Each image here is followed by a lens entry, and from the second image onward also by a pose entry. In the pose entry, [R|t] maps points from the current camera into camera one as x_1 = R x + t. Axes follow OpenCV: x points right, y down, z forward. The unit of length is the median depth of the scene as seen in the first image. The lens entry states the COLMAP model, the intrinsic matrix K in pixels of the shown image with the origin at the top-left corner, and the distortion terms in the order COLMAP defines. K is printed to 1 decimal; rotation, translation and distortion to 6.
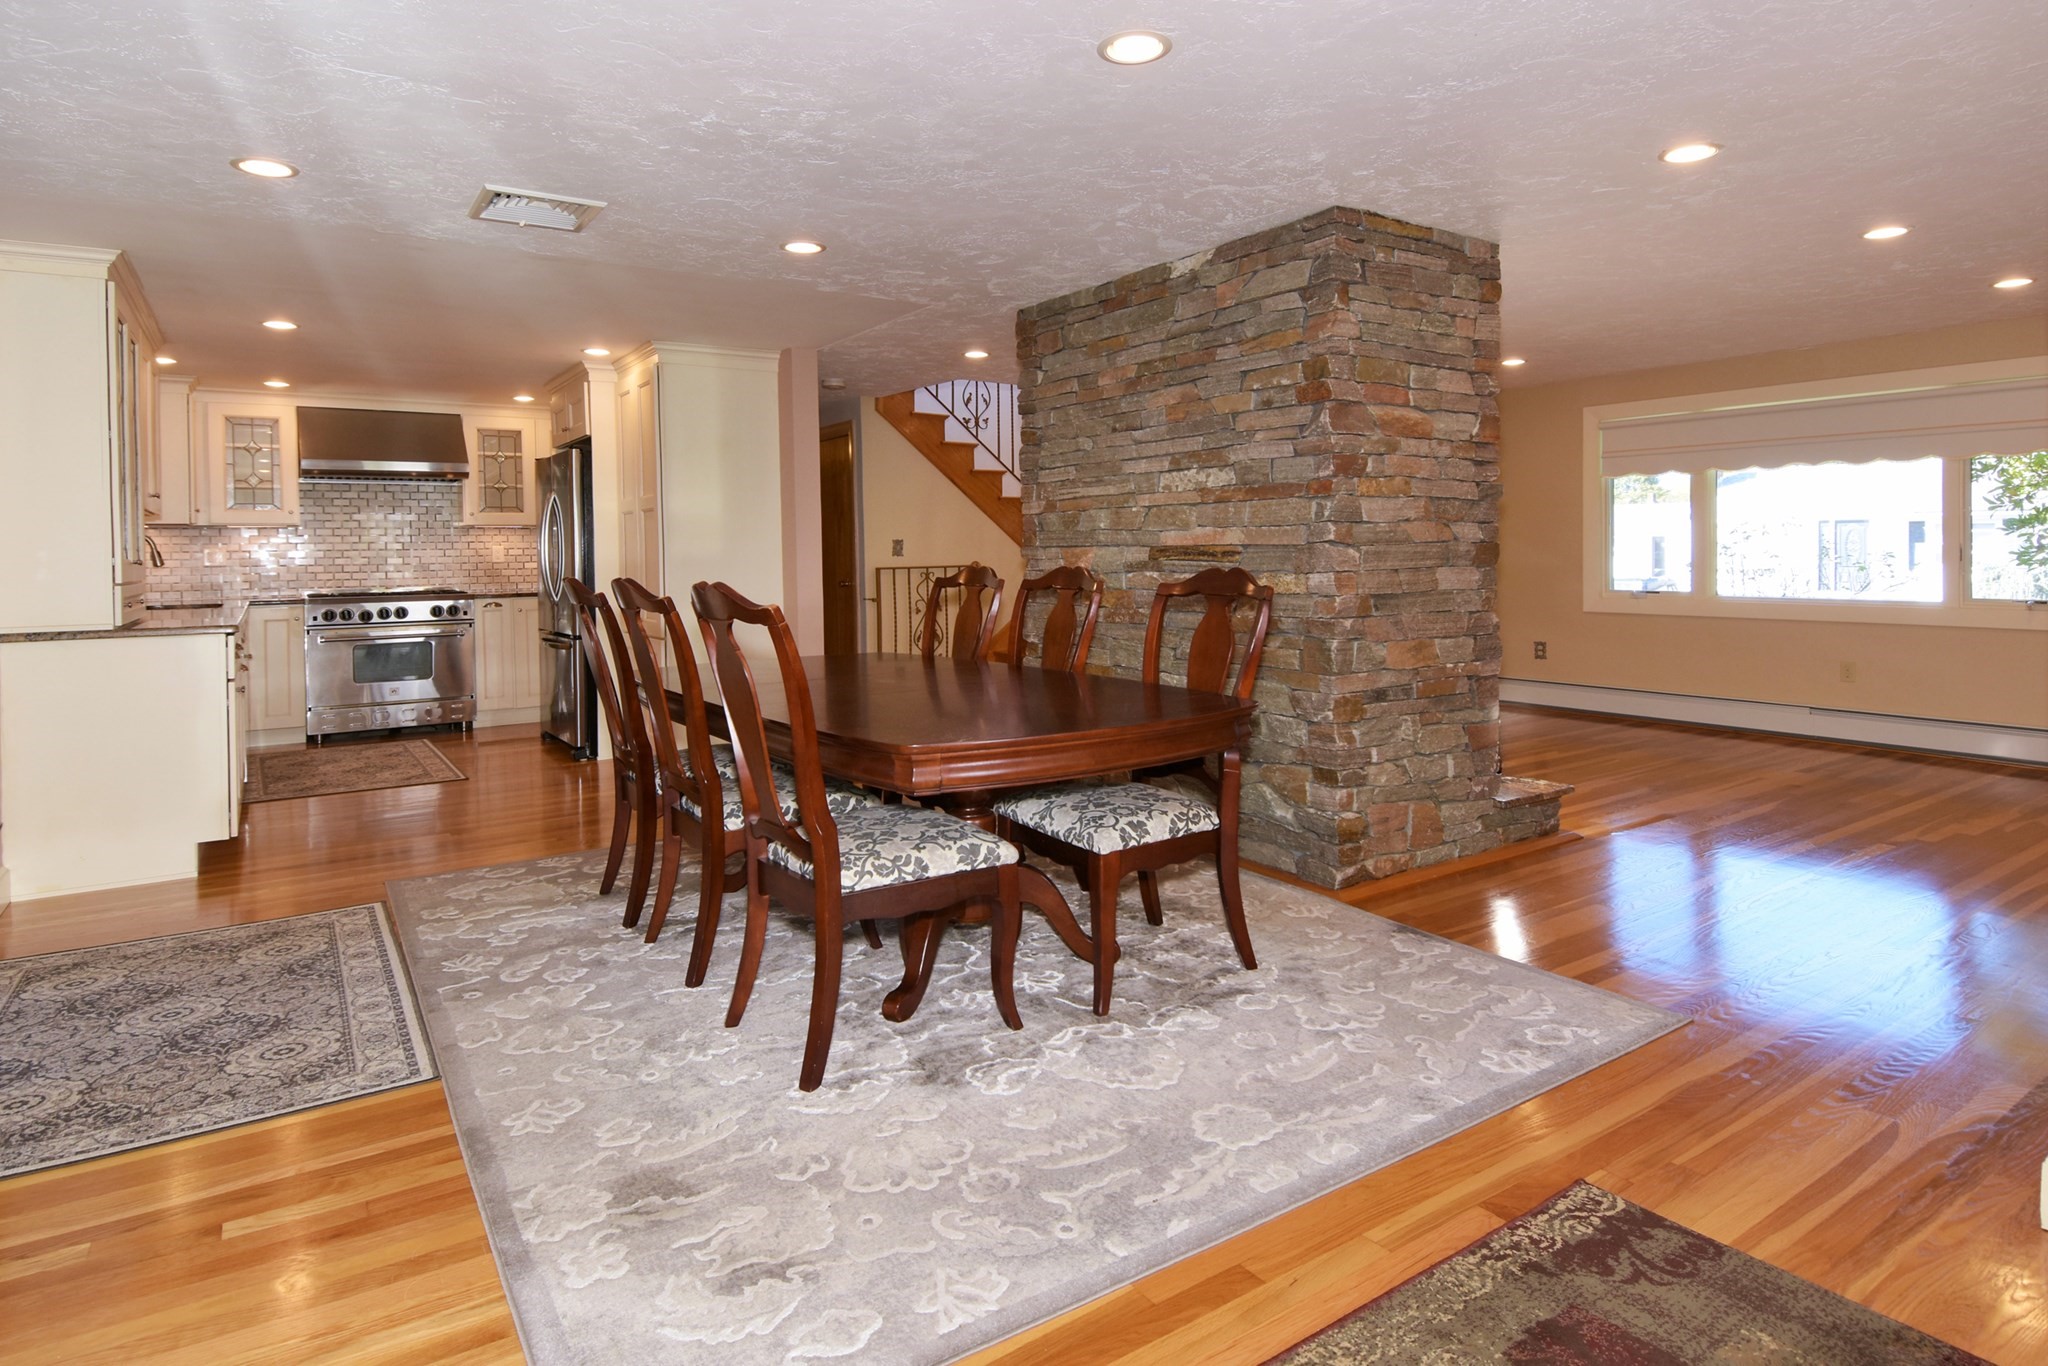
lens RADIAL K [[1131.8, 0, 1029.9], [0, 1131.8, 574.1], [0, 0, 1]] dist [0.019456, -0.021328]
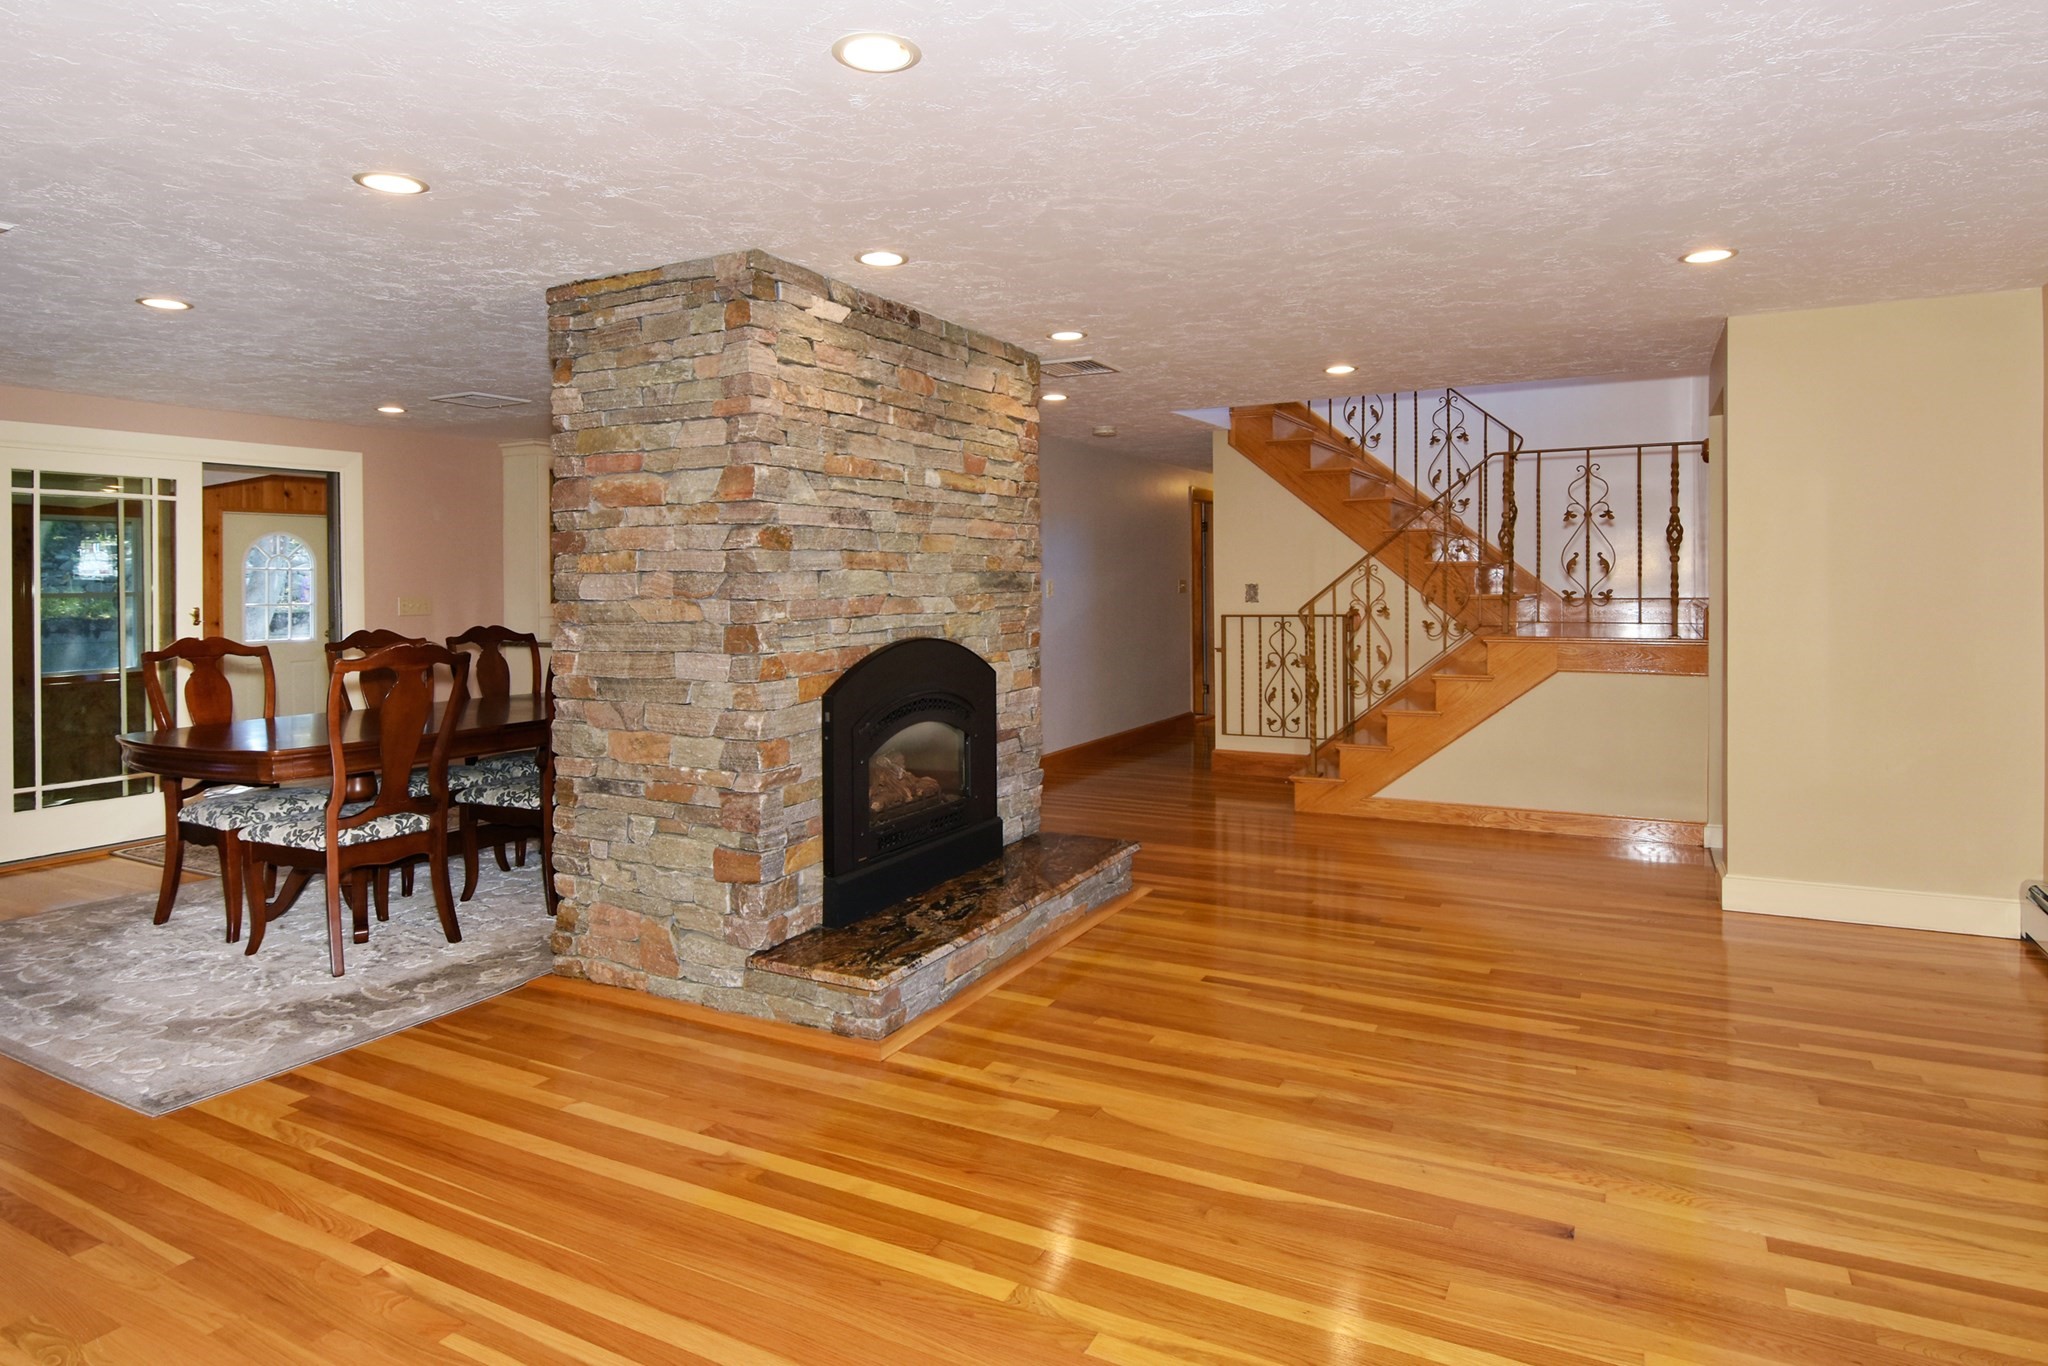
lens RADIAL K [[1223.6, 0, 1015.1], [0, 1223.6, 578.9], [0, 0, 1]] dist [0.021548, -0.025798]
pose [[0.453560, 0.003337, -0.891219, 1.367085], [-0.009651, 0.999953, -0.001167, -0.065655], [0.891173, 0.009131, 0.453571, 0.841234]]
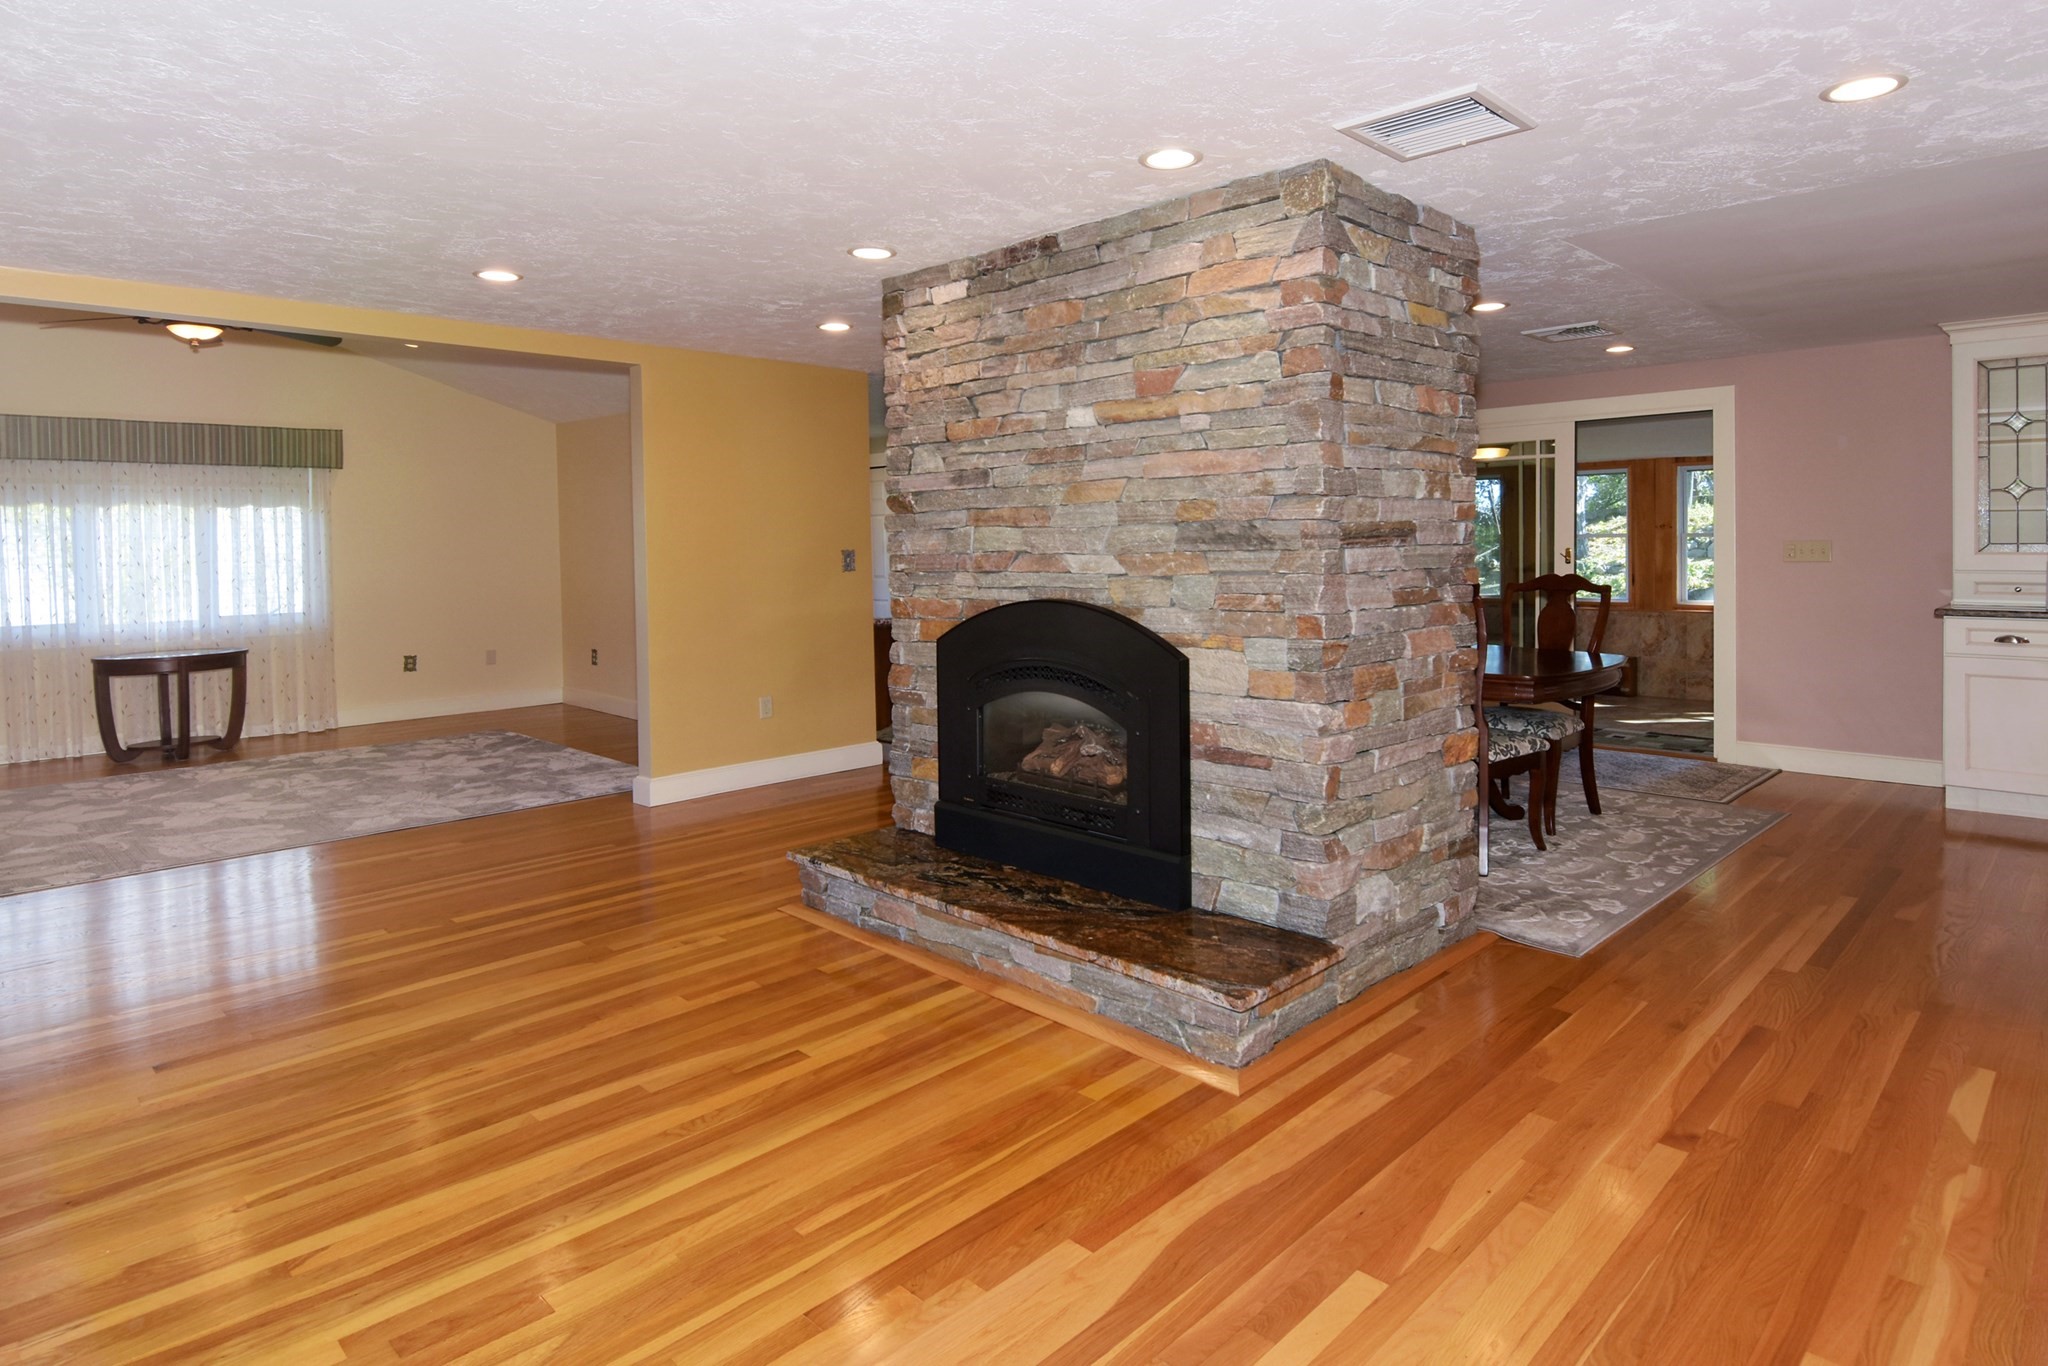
lens RADIAL K [[1131.8, 0, 1037.4], [0, 1131.8, 555.1], [0, 0, 1]] dist [0.019456, -0.021328]
pose [[-0.985650, 0.018760, -0.167754, 0.488168], [0.015220, 0.999634, 0.022366, -0.070026], [0.168112, 0.019492, -0.985575, 2.202746]]
